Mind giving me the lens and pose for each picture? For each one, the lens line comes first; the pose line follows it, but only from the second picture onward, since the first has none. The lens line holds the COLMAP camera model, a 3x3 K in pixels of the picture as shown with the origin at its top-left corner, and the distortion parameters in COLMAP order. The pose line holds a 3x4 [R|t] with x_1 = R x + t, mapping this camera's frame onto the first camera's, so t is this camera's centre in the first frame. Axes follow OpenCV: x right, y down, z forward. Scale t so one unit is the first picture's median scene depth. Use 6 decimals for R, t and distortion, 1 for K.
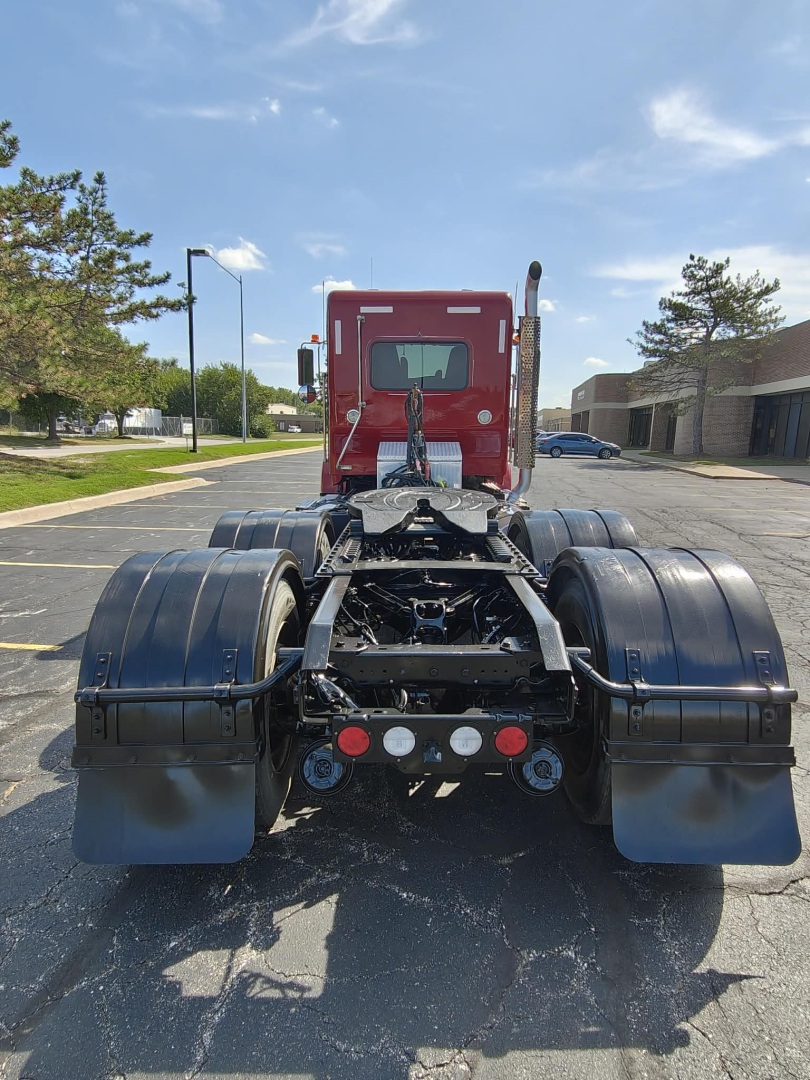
lens RADIAL K [[628.3, 0, 410.3], [0, 628.3, 538.9], [0, 0, 1]] dist [-0.006303, 0.001484]
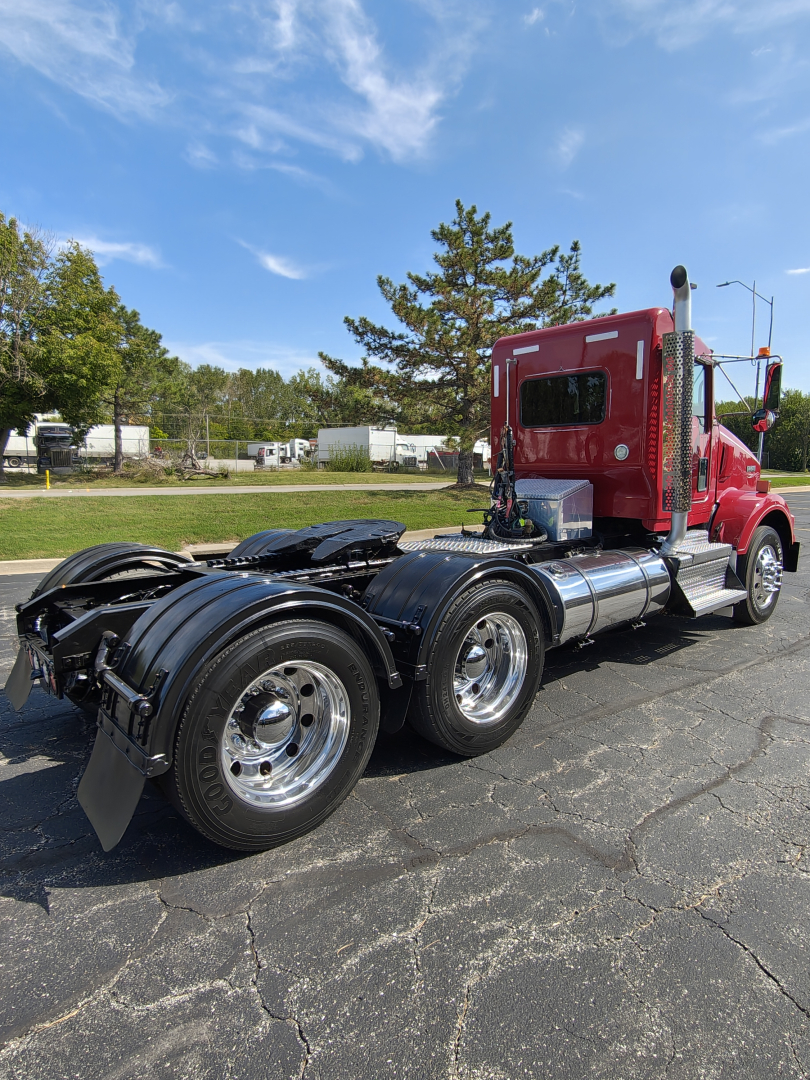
lens RADIAL K [[628.3, 0, 410.3], [0, 628.3, 538.9], [0, 0, 1]] dist [-0.006303, 0.001484]
pose [[0.658840, 0.077892, -0.748239, 0.607176], [-0.117642, 0.993056, -0.000209, -0.037353], [0.743027, 0.088162, 0.663429, 0.206965]]
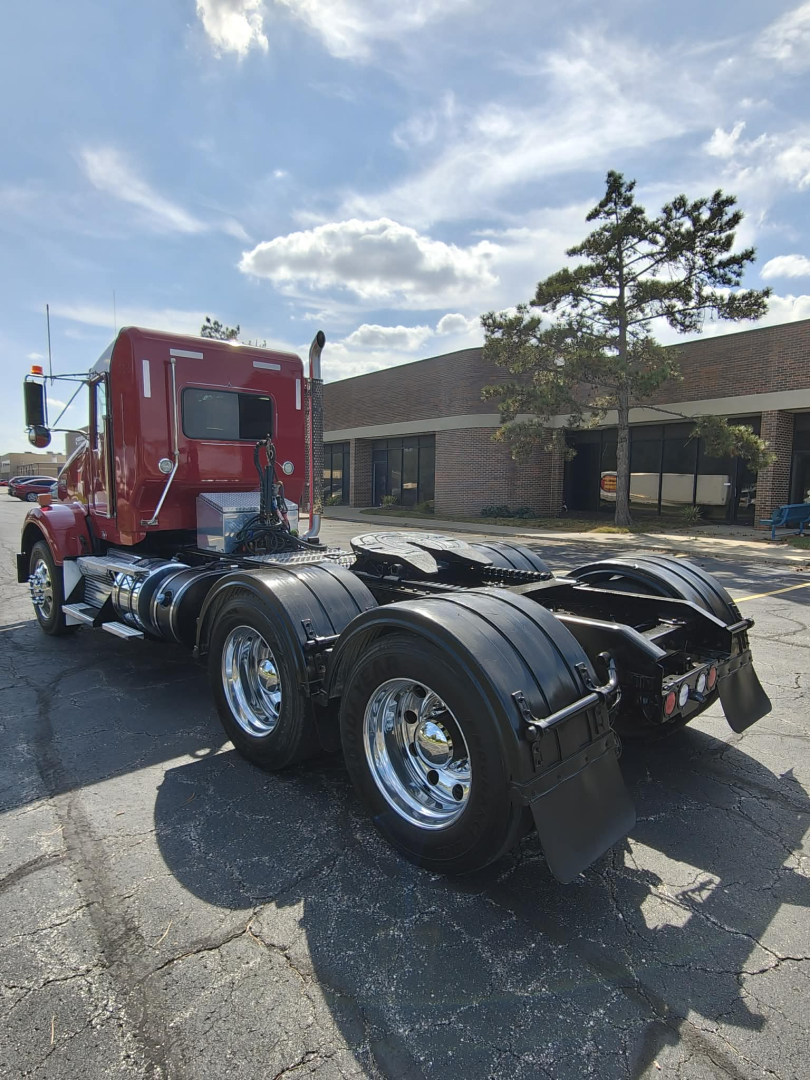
lens RADIAL K [[628.3, 0, 410.3], [0, 628.3, 538.9], [0, 0, 1]] dist [-0.006303, 0.001484]
pose [[0.709554, -0.073256, 0.700833, -0.492156], [0.124867, 0.991913, -0.022739, -0.026959], [-0.693499, 0.103645, 0.712963, 0.124042]]
